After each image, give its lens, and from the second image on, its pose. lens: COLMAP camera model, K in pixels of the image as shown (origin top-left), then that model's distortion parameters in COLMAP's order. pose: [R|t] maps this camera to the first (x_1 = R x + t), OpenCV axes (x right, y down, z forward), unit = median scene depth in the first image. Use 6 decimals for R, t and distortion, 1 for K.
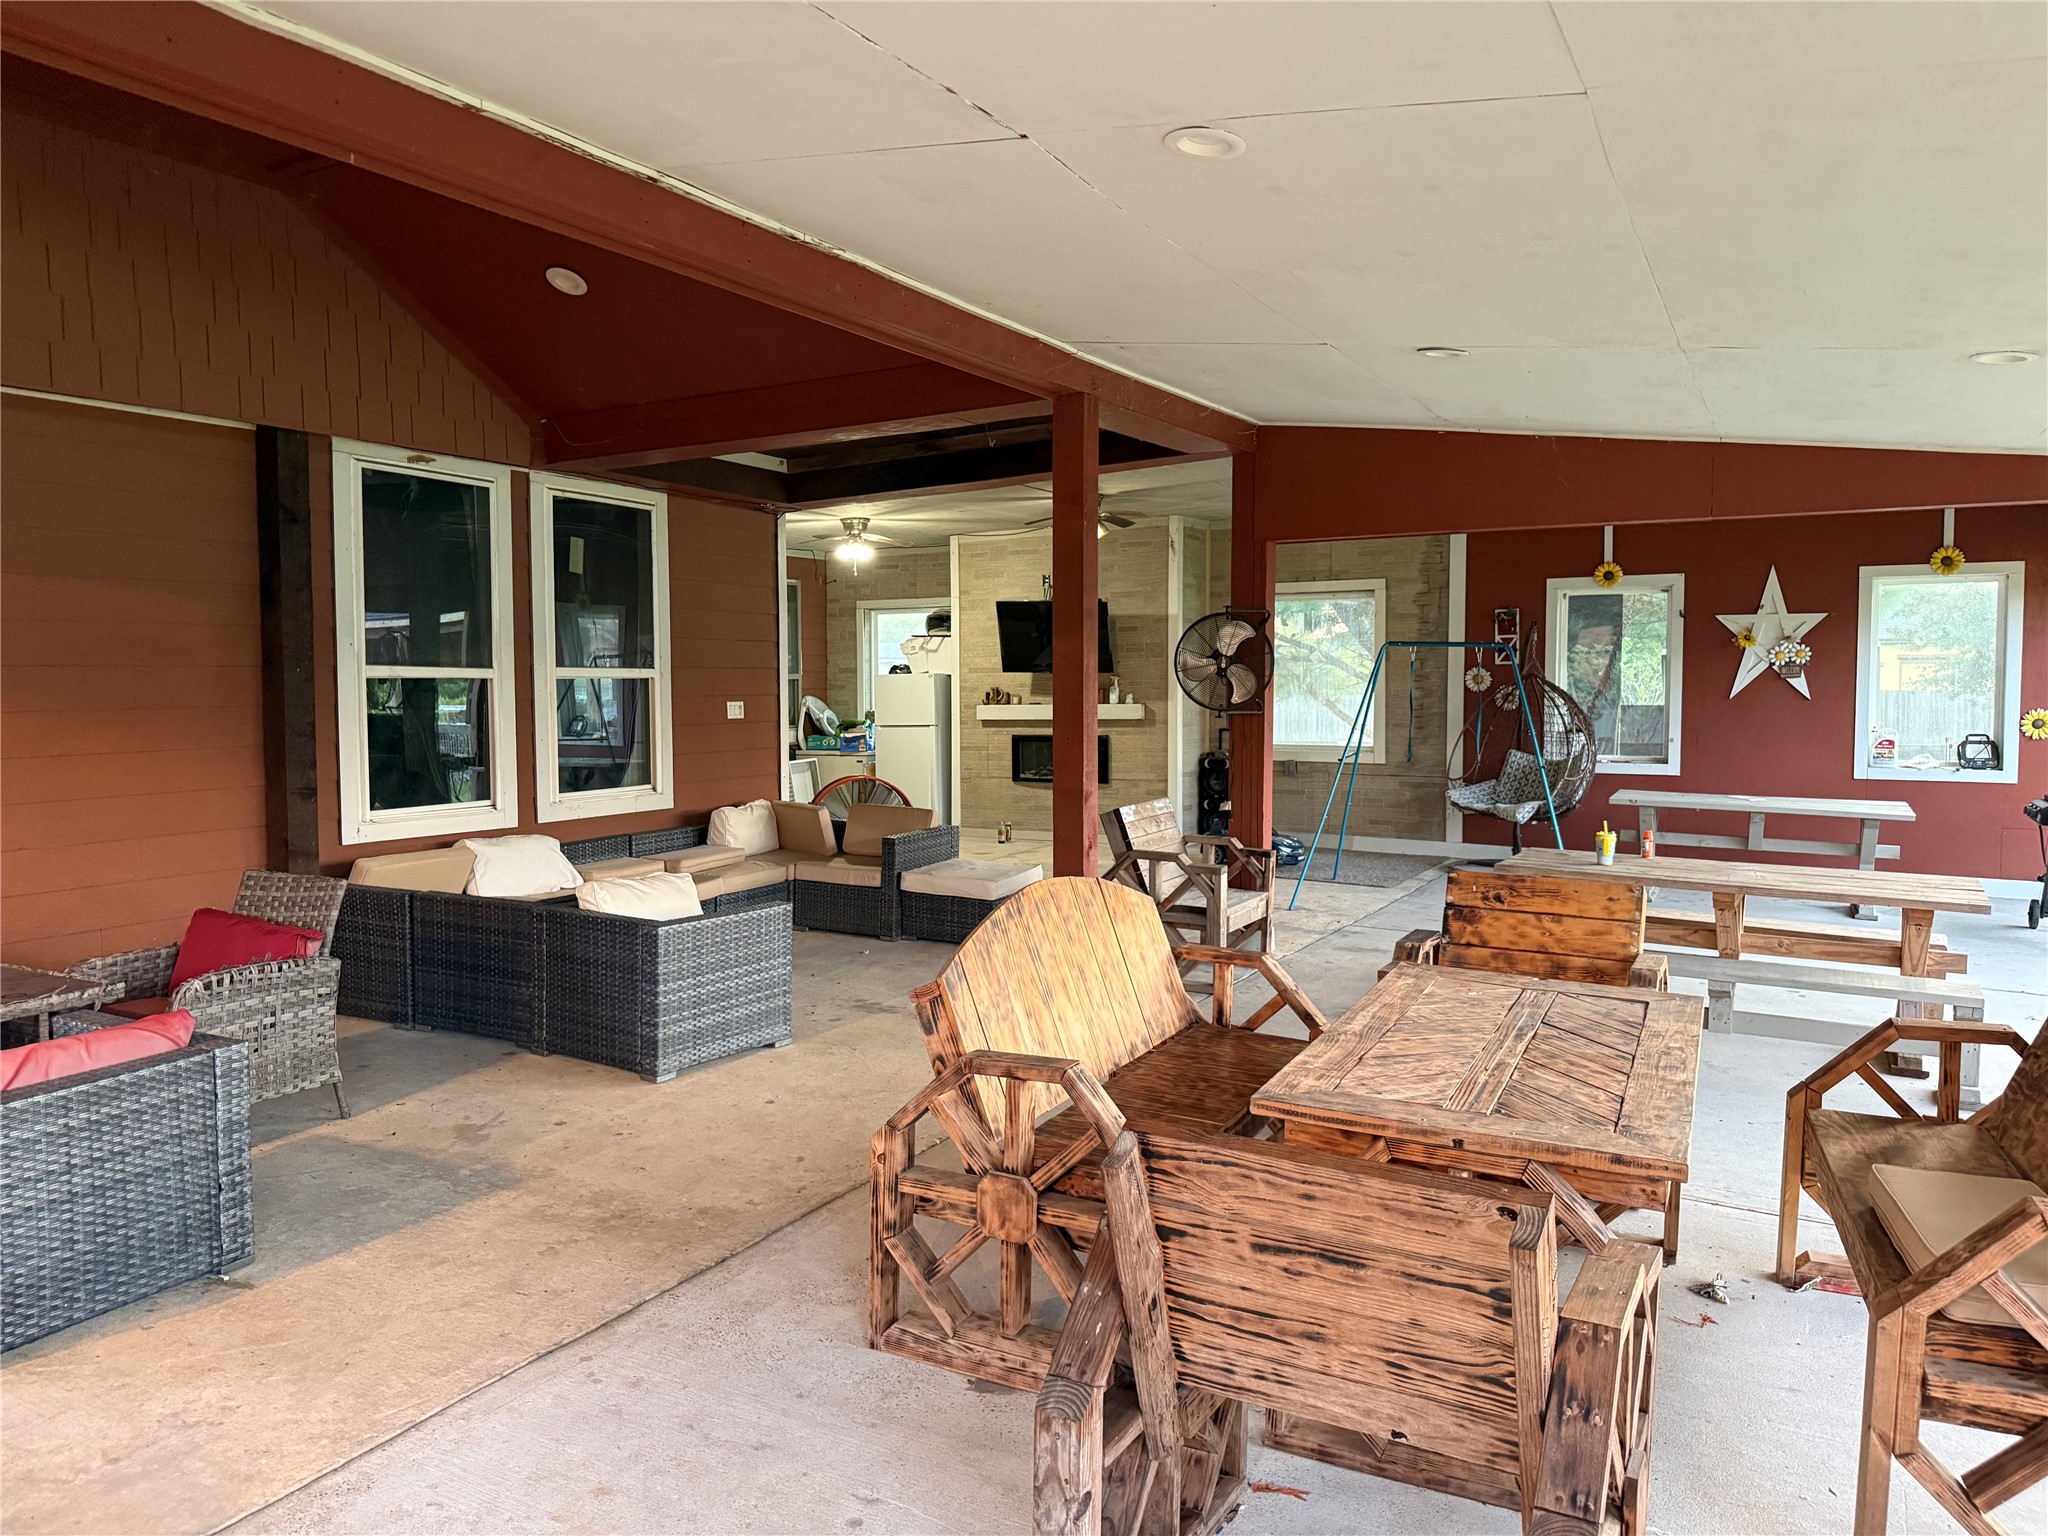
lens RADIAL K [[1455.7, 0, 1003.5], [0, 1455.7, 766.2], [0, 0, 1]] dist [0.089312, -0.116979]
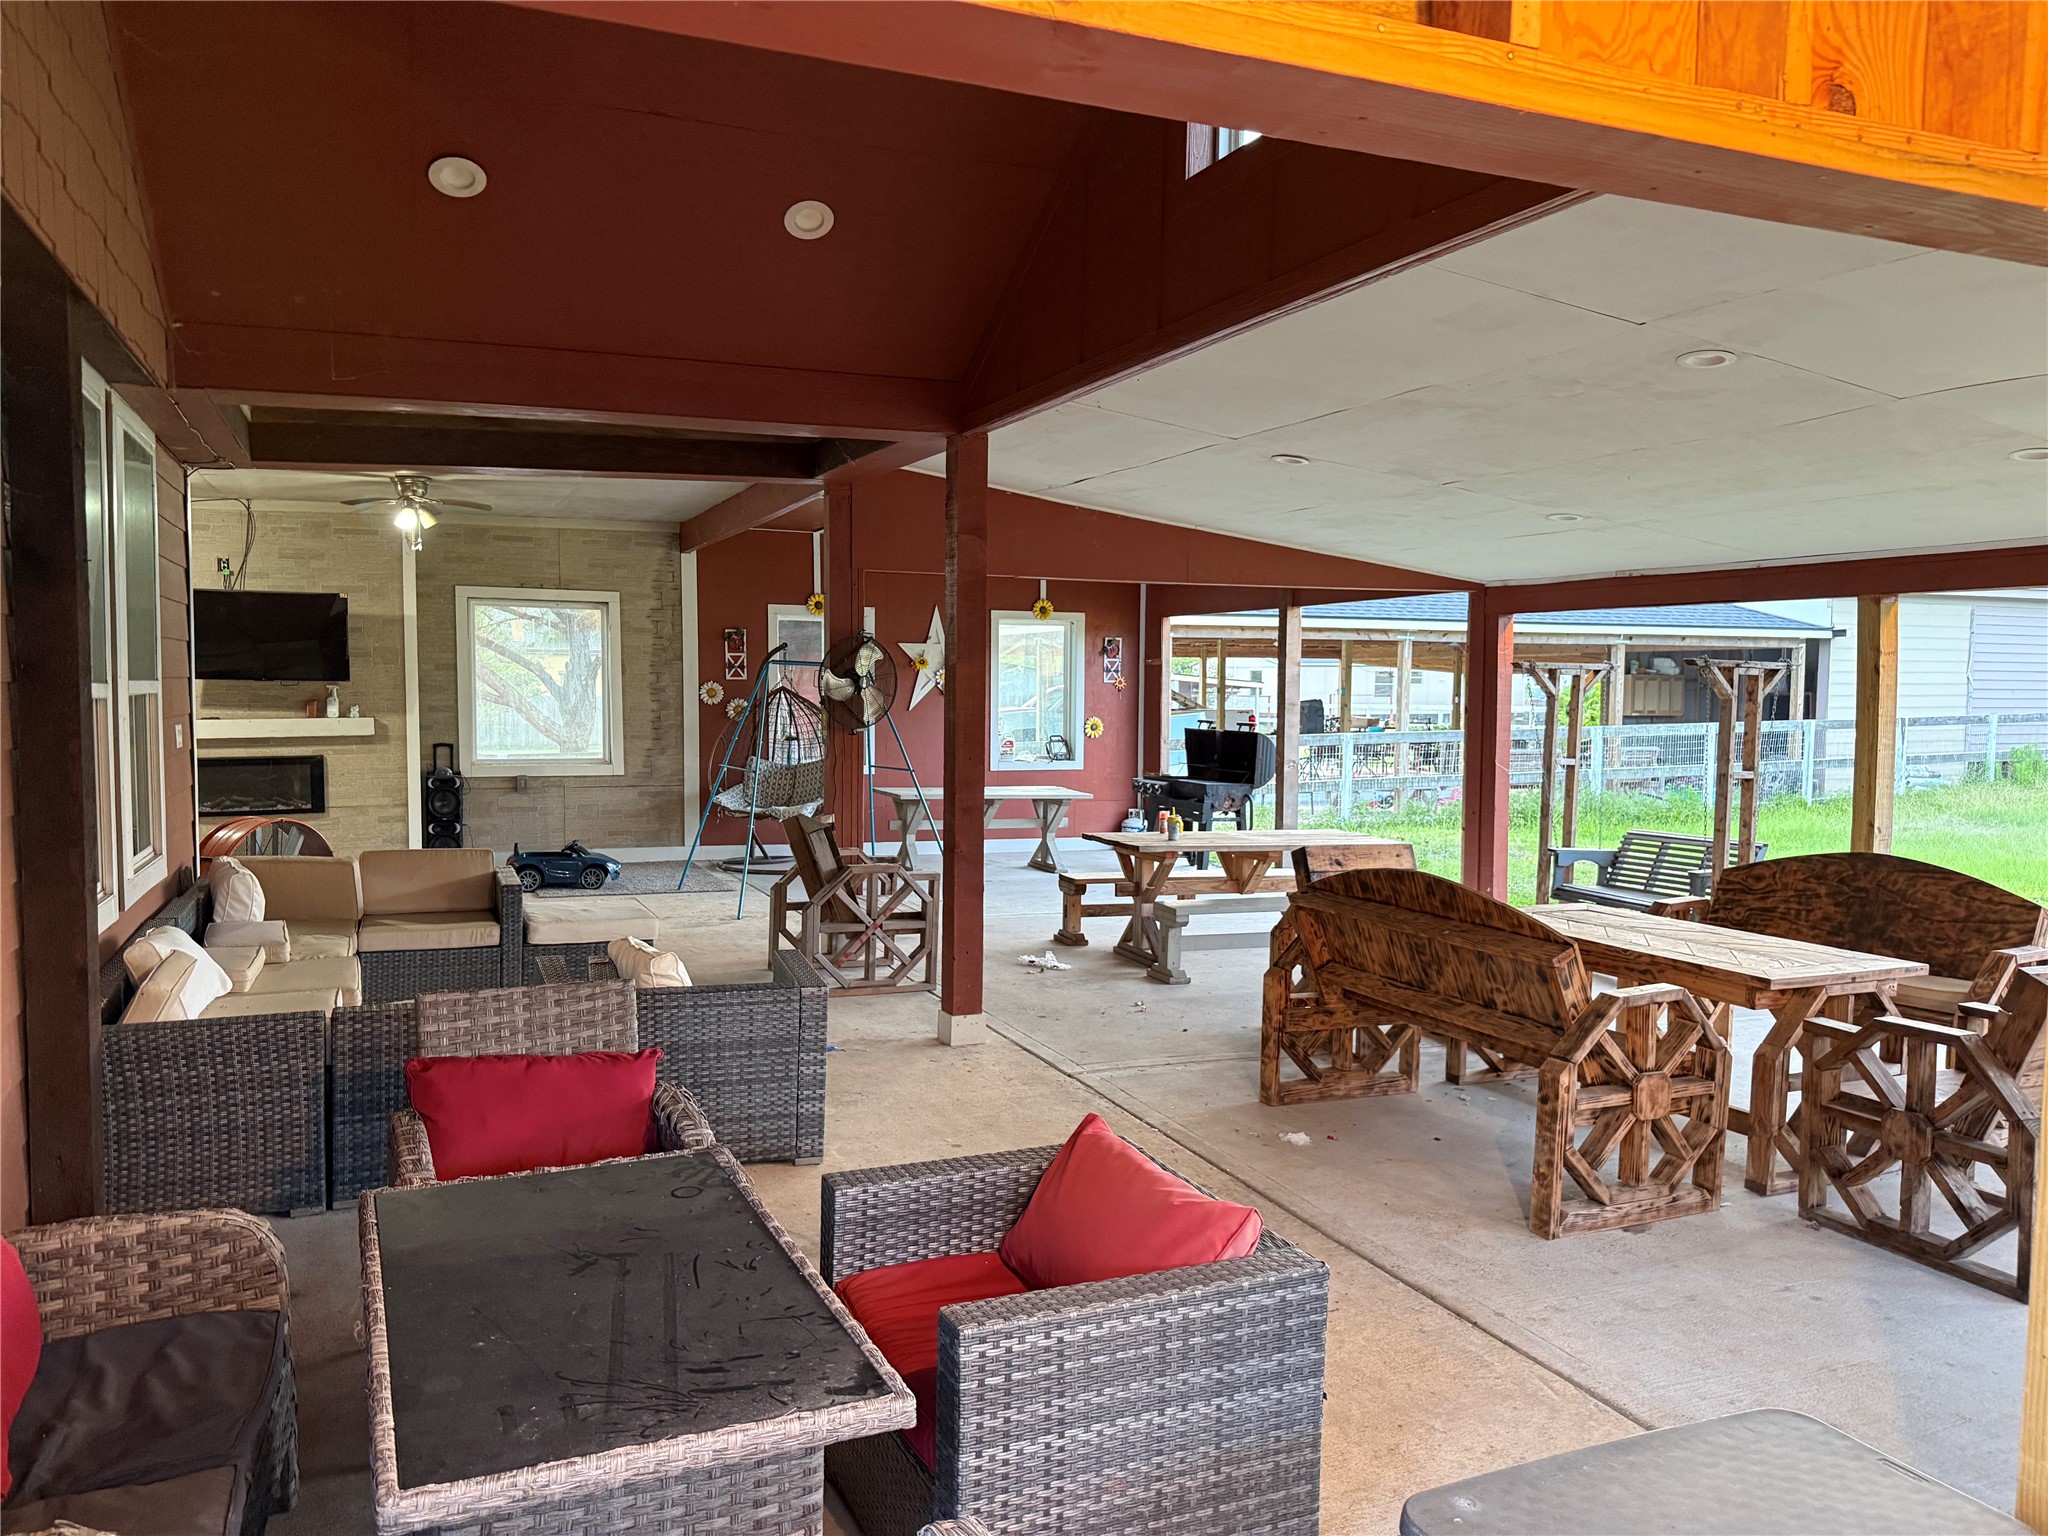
lens RADIAL K [[1457.4, 0, 1031.7], [0, 1457.4, 762.0], [0, 0, 1]] dist [0.180212, -0.329613]
pose [[0.606994, -0.035054, 0.793933, -0.456549], [0.038159, 0.999160, 0.014941, -0.018261], [-0.793790, 0.021227, 0.607822, 0.187749]]
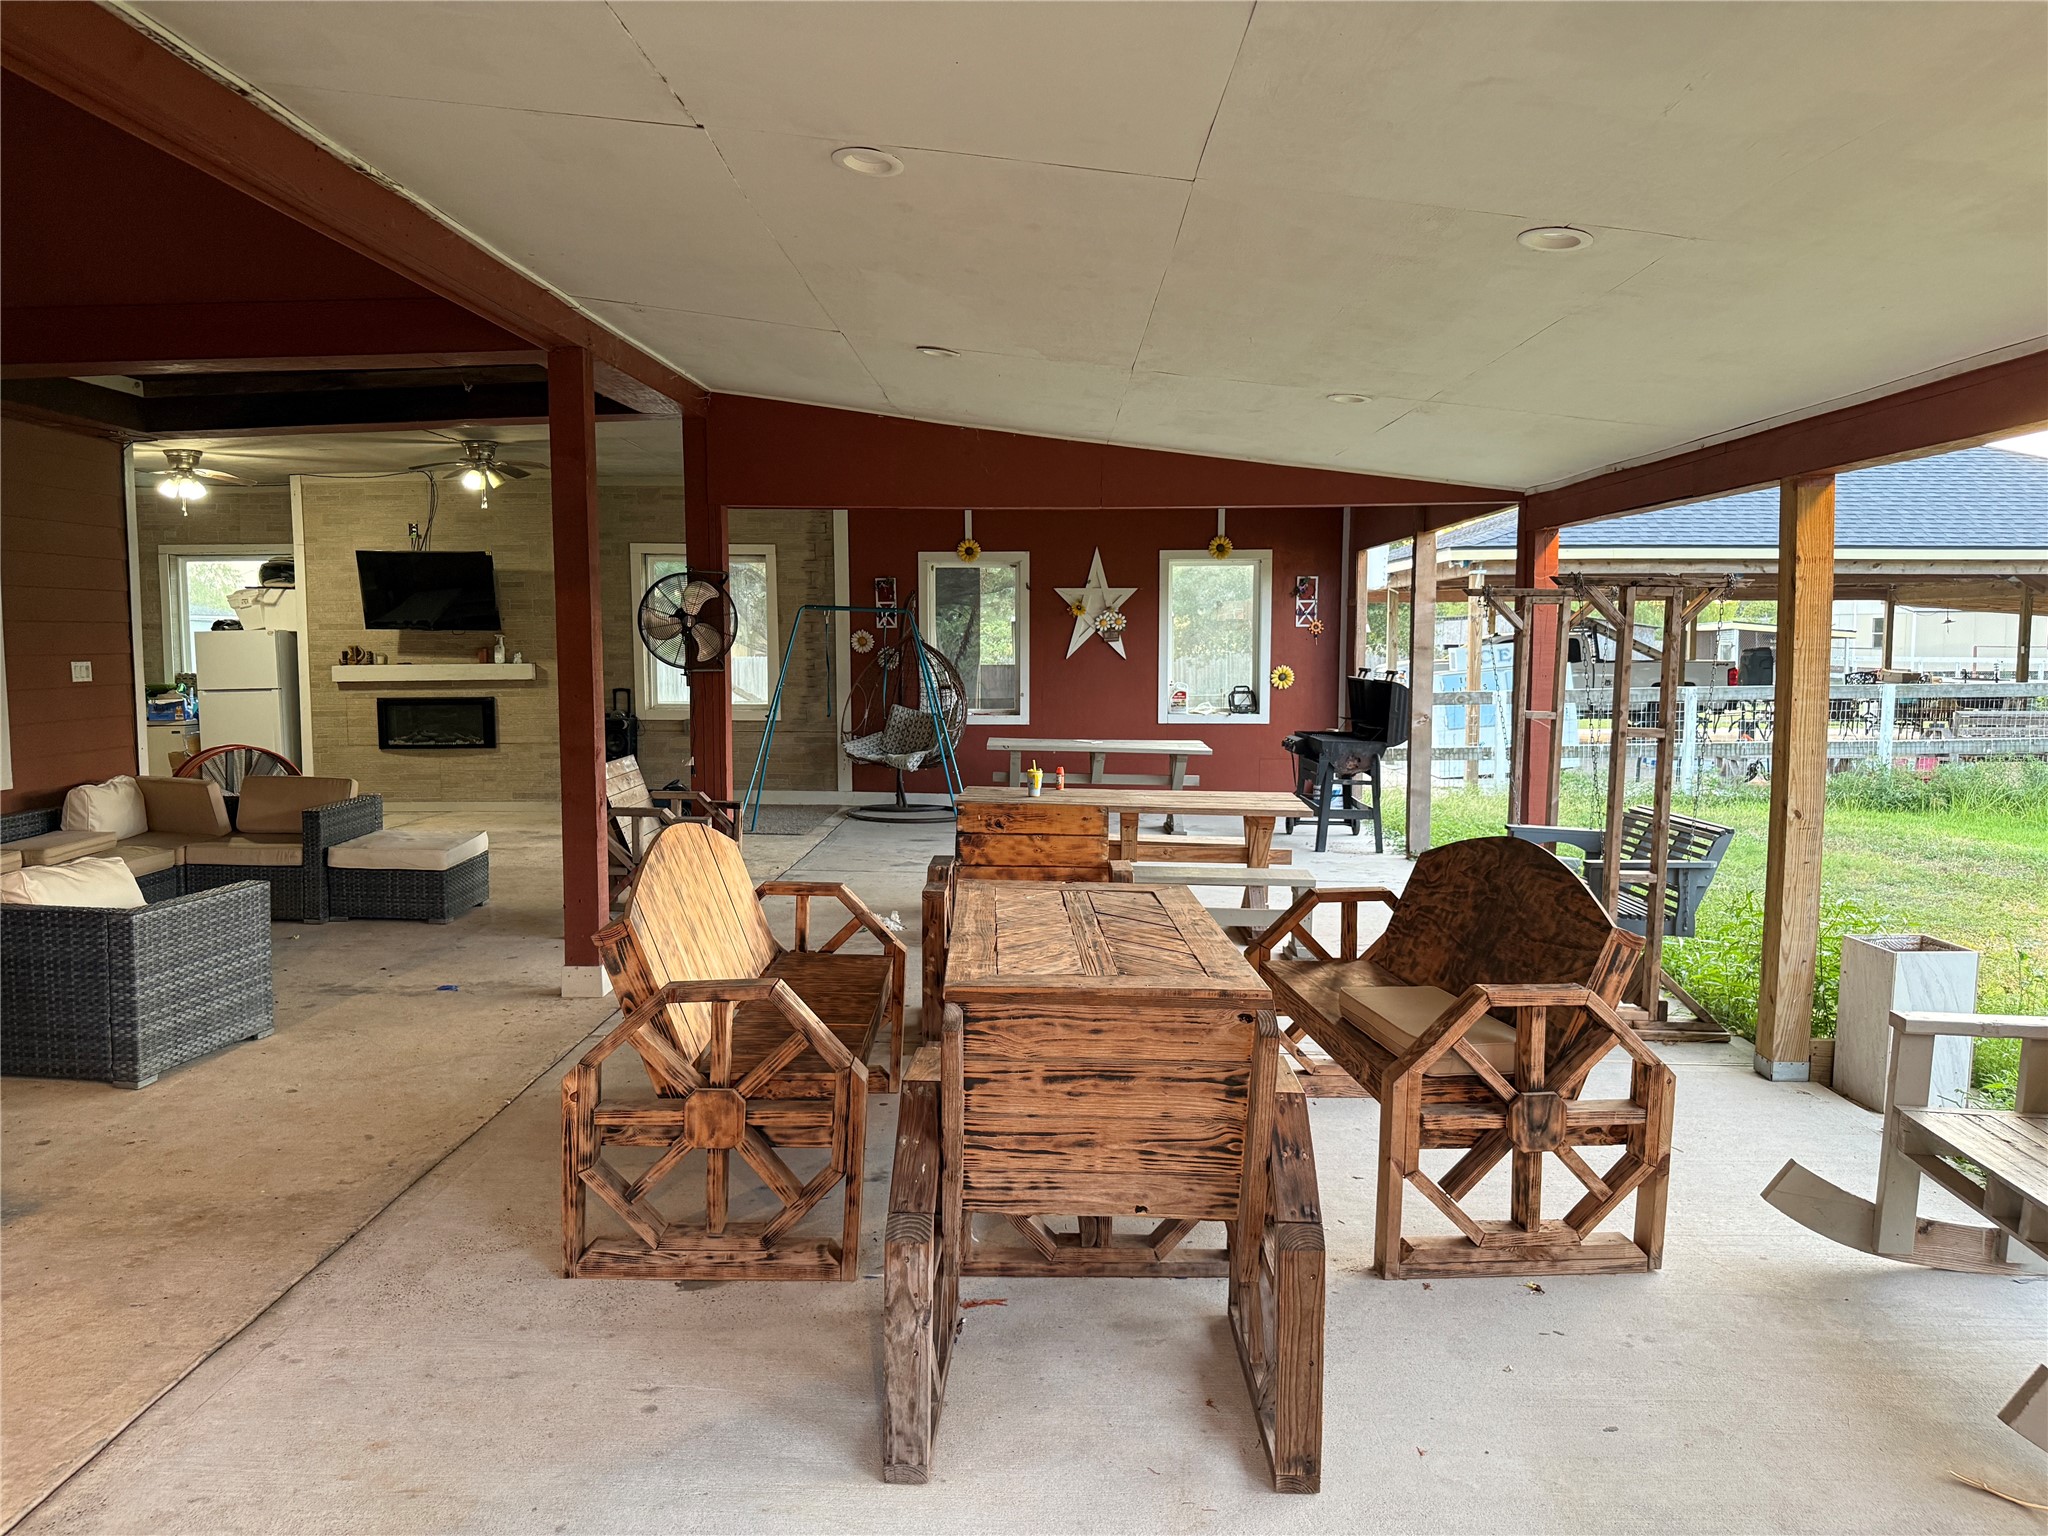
lens RADIAL K [[1457.4, 0, 1031.7], [0, 1457.4, 762.0], [0, 0, 1]] dist [0.180212, -0.329613]
pose [[0.882934, -0.036112, 0.468106, -0.091554], [0.025730, 0.999261, 0.028555, 0.003196], [-0.468791, -0.013168, 0.883211, -0.024670]]
